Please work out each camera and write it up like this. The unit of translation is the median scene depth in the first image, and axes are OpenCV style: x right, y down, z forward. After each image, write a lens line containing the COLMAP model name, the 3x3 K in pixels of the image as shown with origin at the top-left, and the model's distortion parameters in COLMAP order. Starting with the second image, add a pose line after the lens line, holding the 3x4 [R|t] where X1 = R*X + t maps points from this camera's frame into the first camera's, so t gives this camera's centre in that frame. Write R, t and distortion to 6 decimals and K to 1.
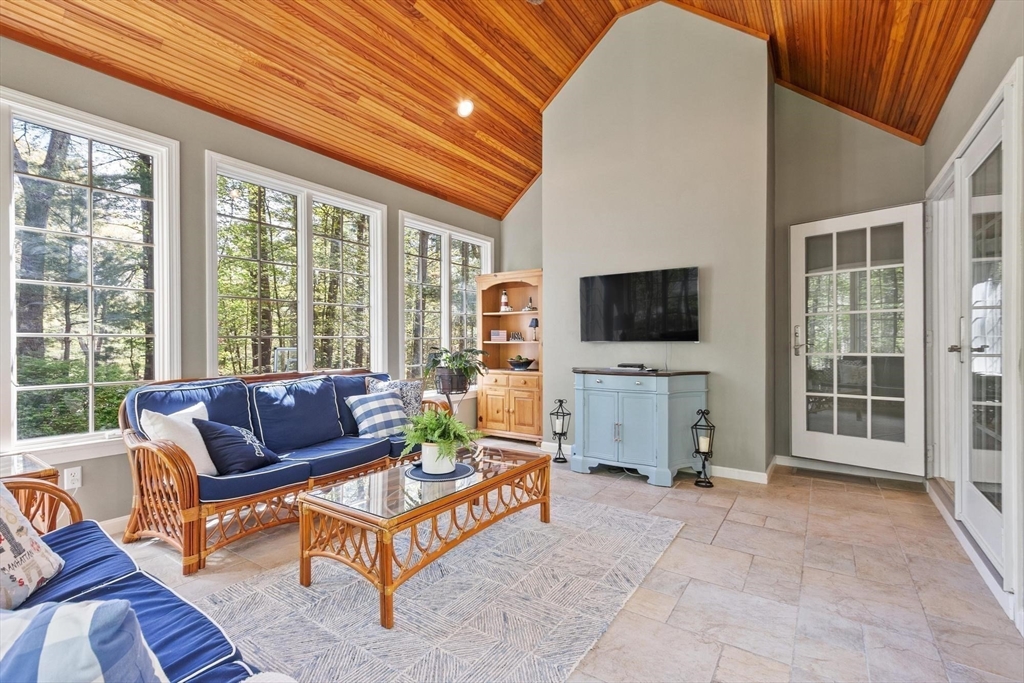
lens RADIAL K [[445.9, 0, 519.8], [0, 445.9, 341.3], [0, 0, 1]] dist [0.000286, -0.000432]
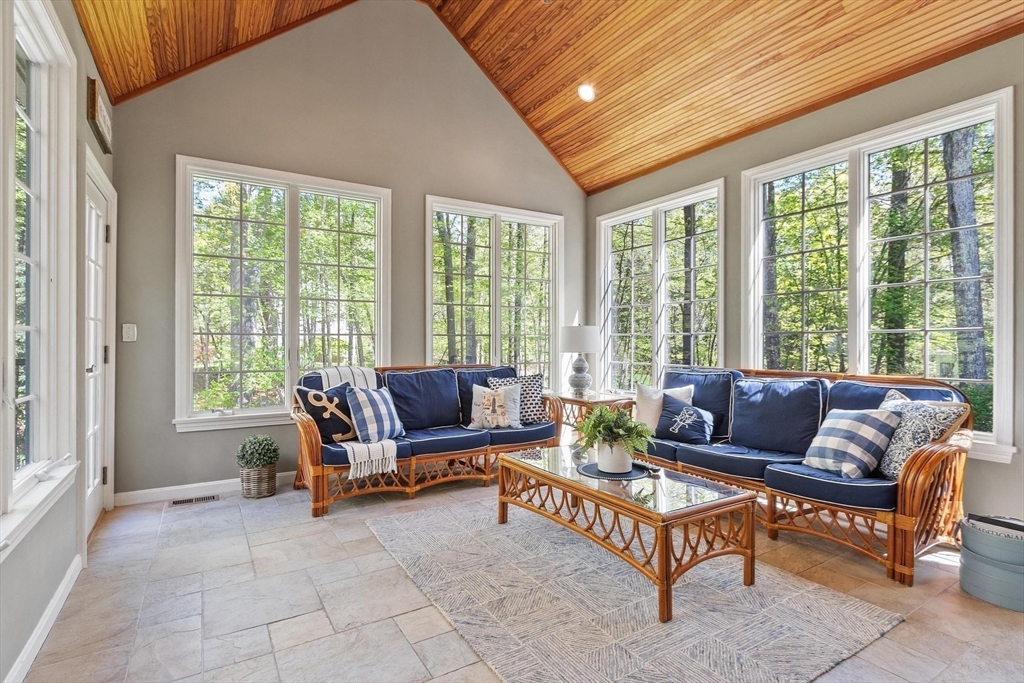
lens RADIAL K [[509.3, 0, 516.8], [0, 509.3, 342.6], [0, 0, 1]] dist [0.000339, 0.000203]
pose [[-0.409059, 0.003573, -0.912501, 0.927582], [0.003455, 0.999991, 0.002366, 0.010544], [0.912501, -0.002185, -0.409068, 1.277664]]
